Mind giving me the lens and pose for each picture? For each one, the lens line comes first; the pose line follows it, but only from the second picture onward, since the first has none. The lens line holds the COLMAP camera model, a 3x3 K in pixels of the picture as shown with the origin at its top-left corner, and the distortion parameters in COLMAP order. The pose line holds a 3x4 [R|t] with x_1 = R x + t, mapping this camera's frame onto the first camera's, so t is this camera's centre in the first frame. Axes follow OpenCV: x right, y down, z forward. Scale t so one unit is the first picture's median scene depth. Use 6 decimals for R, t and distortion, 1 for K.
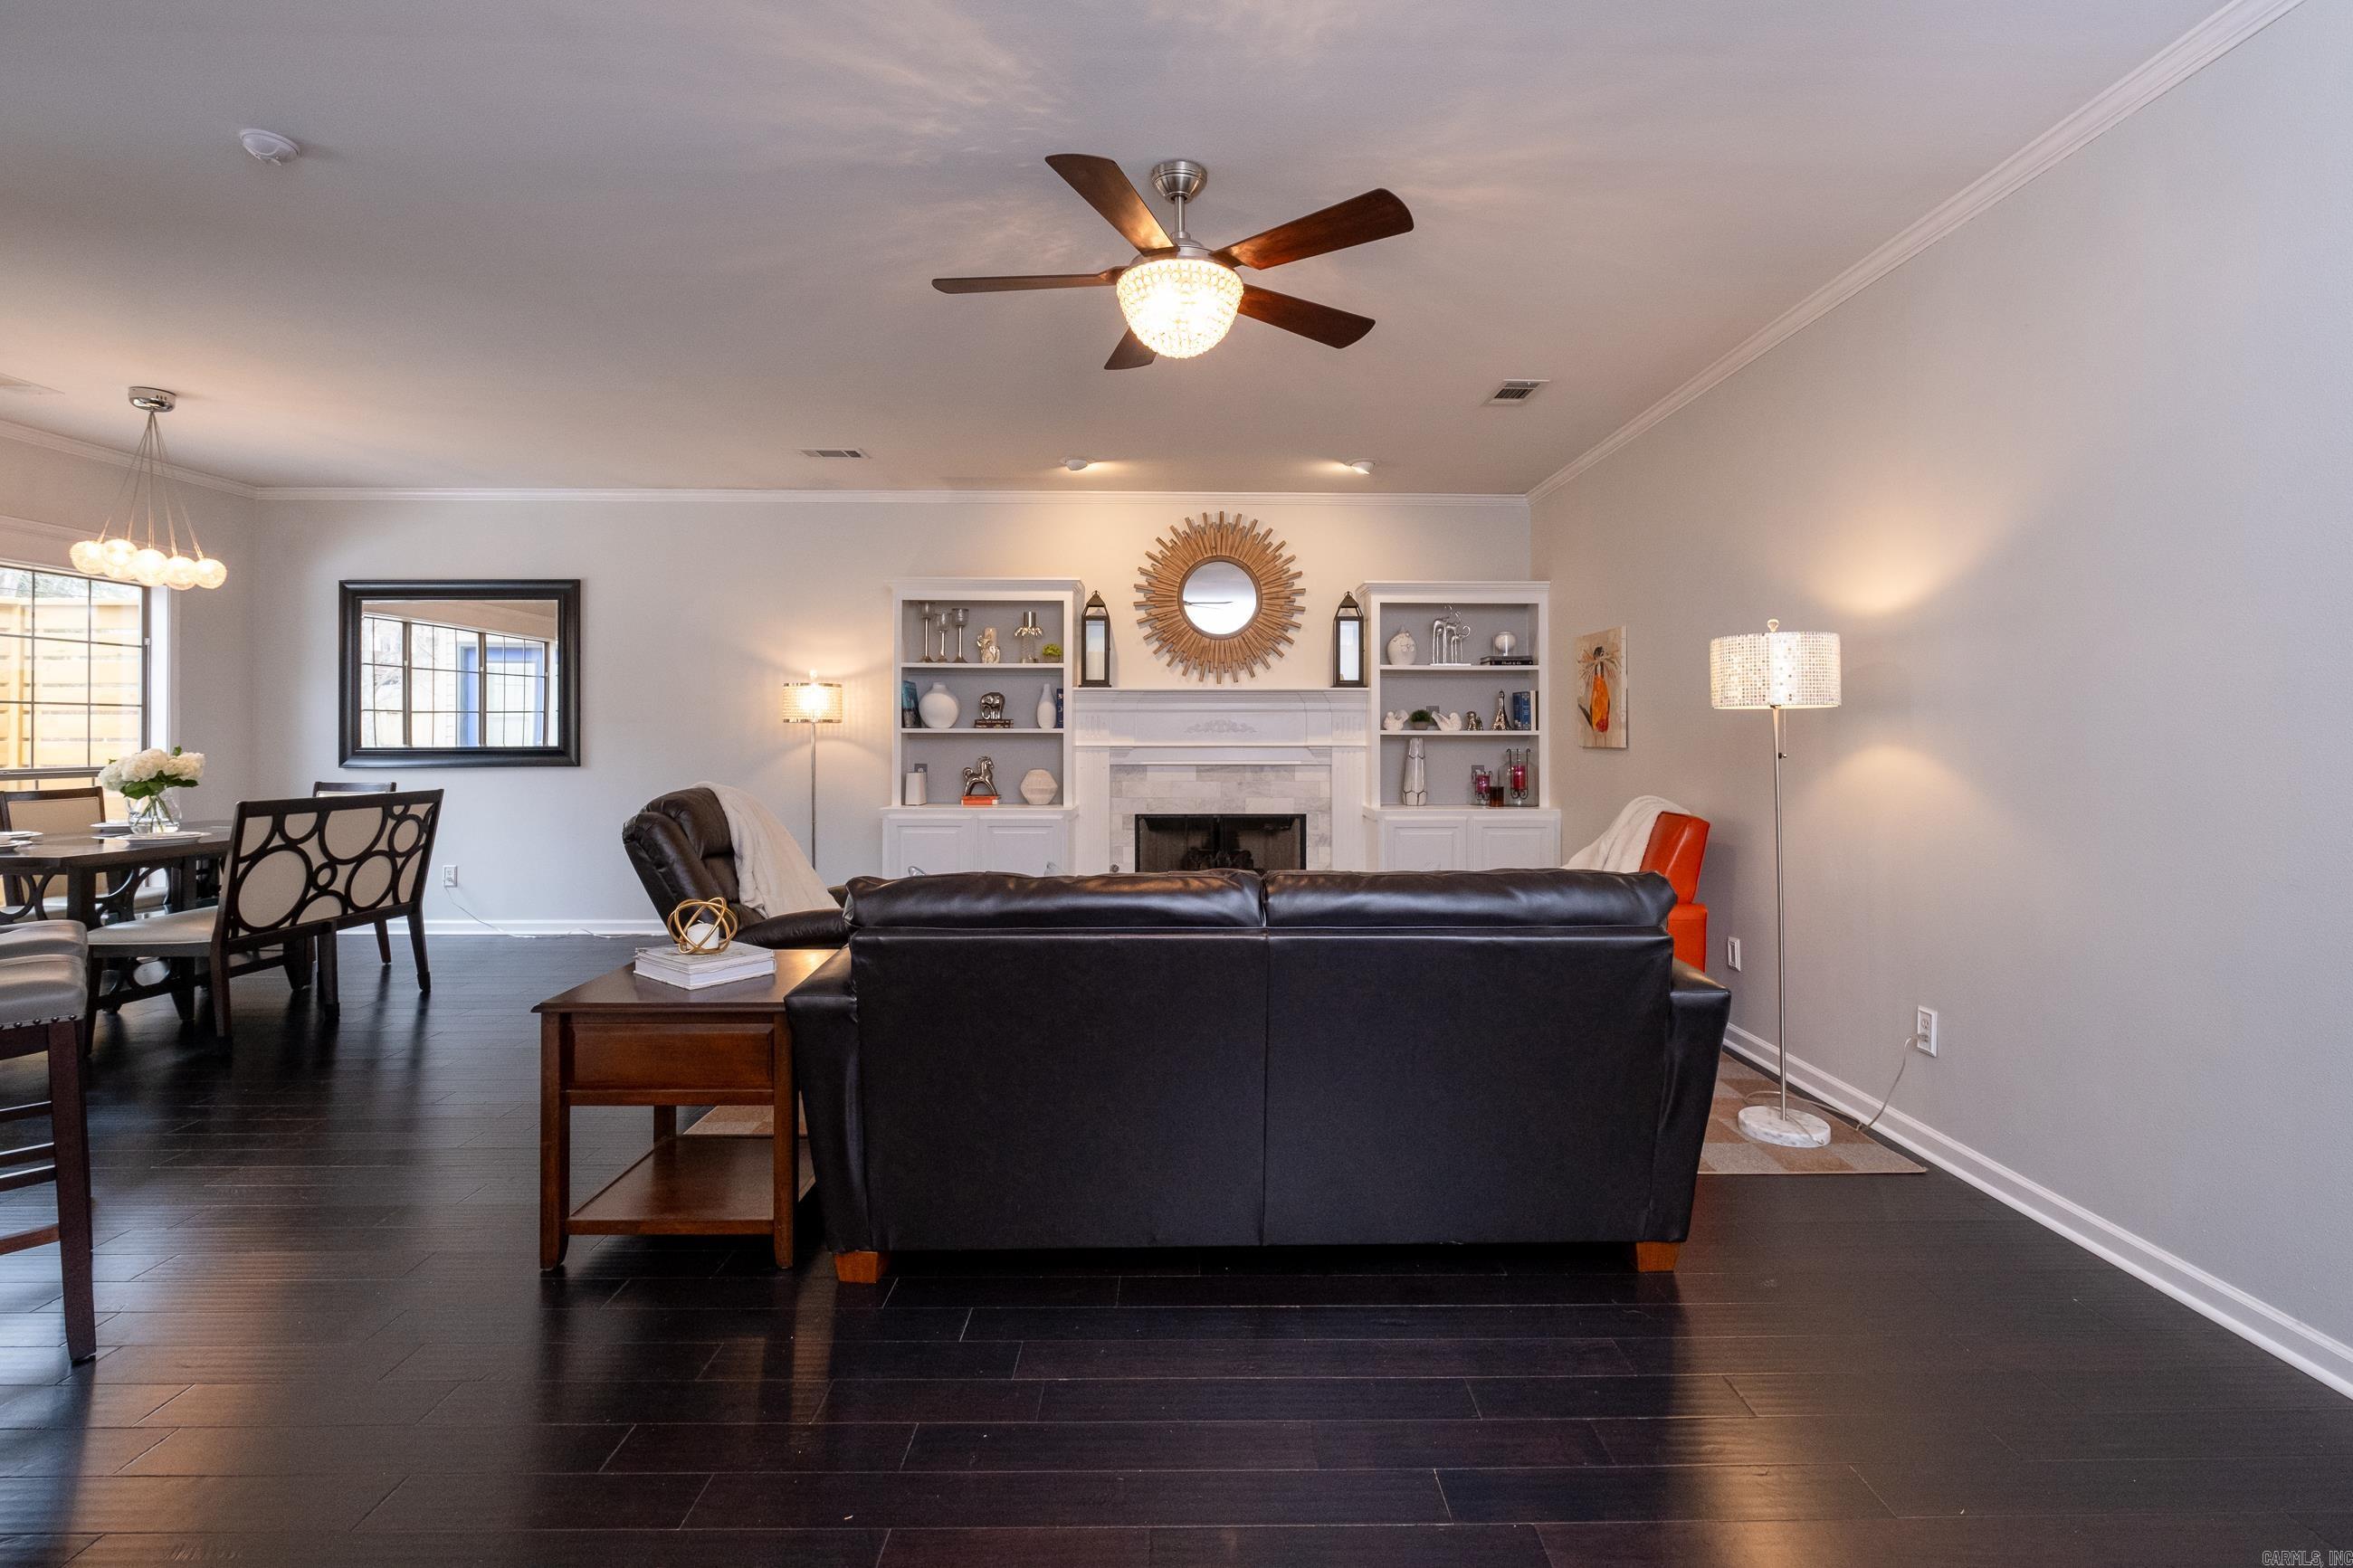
lens RADIAL K [[1057.0, 0, 1197.1], [0, 1057.0, 718.5], [0, 0, 1]] dist [-0.000931, -0.000003]
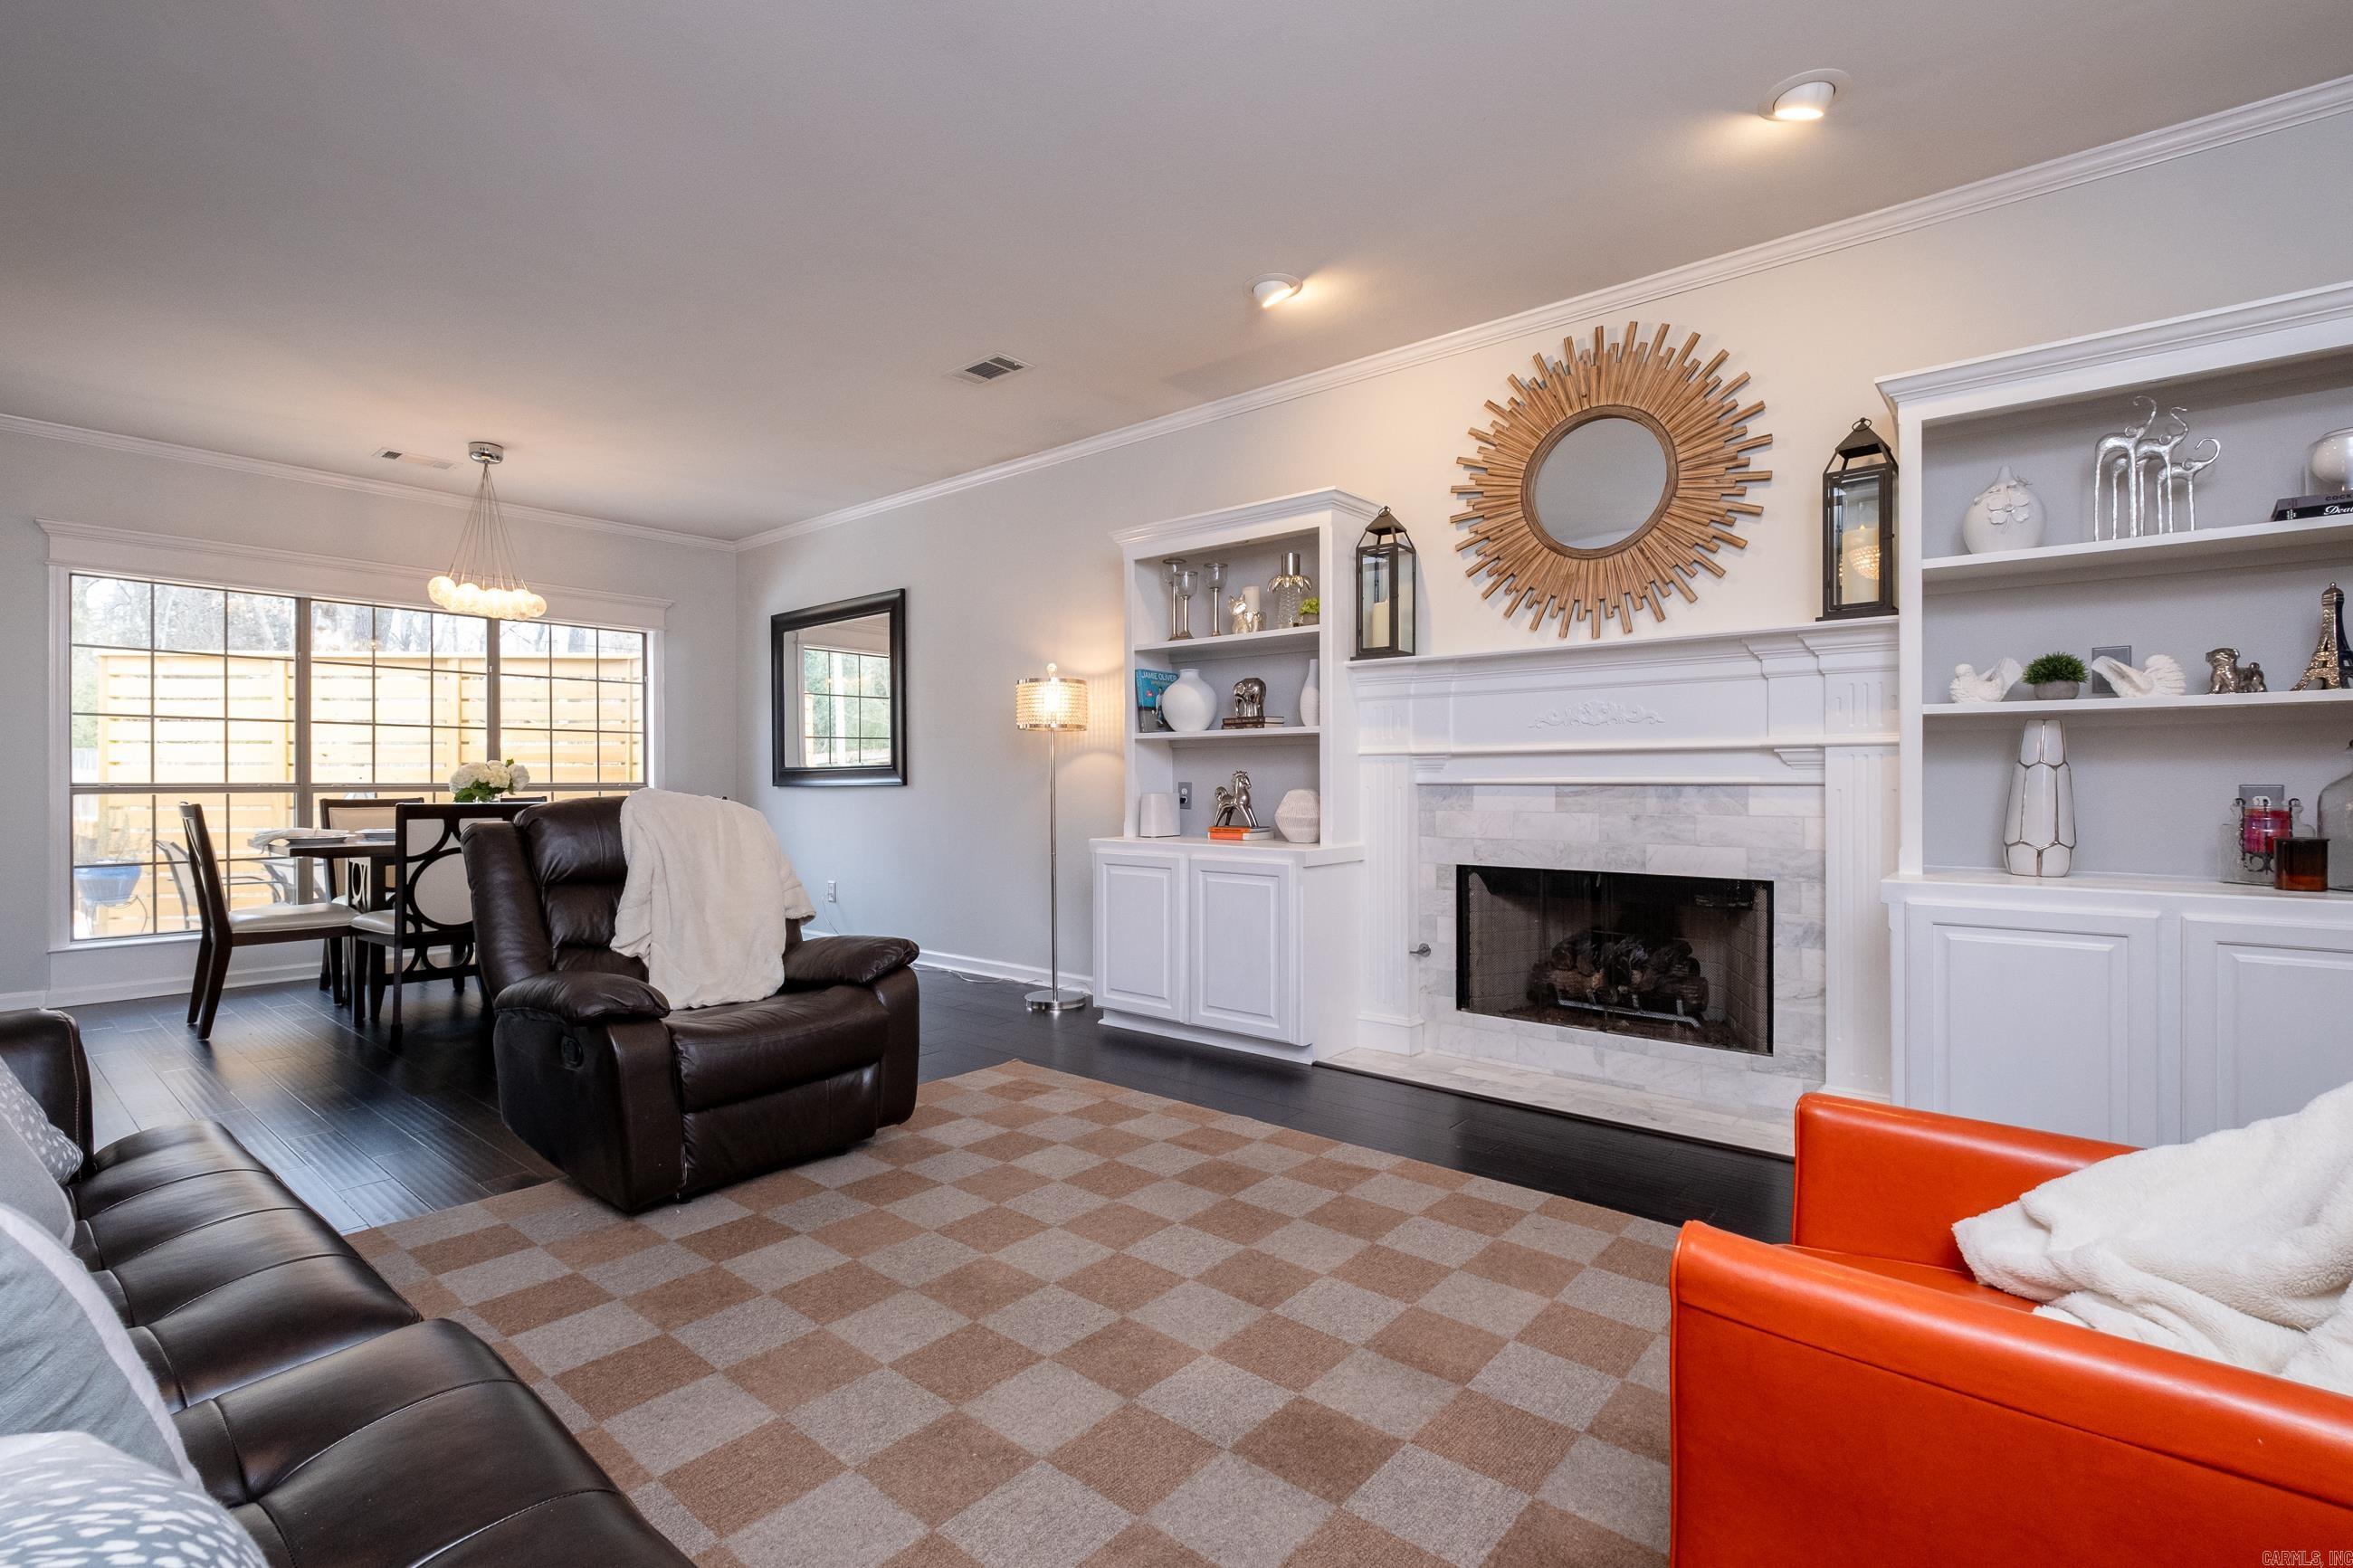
lens RADIAL K [[1065.9, 0, 1164.6], [0, 1065.9, 778.1], [0, 0, 1]] dist [-0.002385, -0.000168]
pose [[0.753557, -0.004402, -0.657367, 0.224905], [0.013315, 0.999875, 0.008569, 0.034181], [0.657247, -0.015210, 0.753522, 0.438508]]
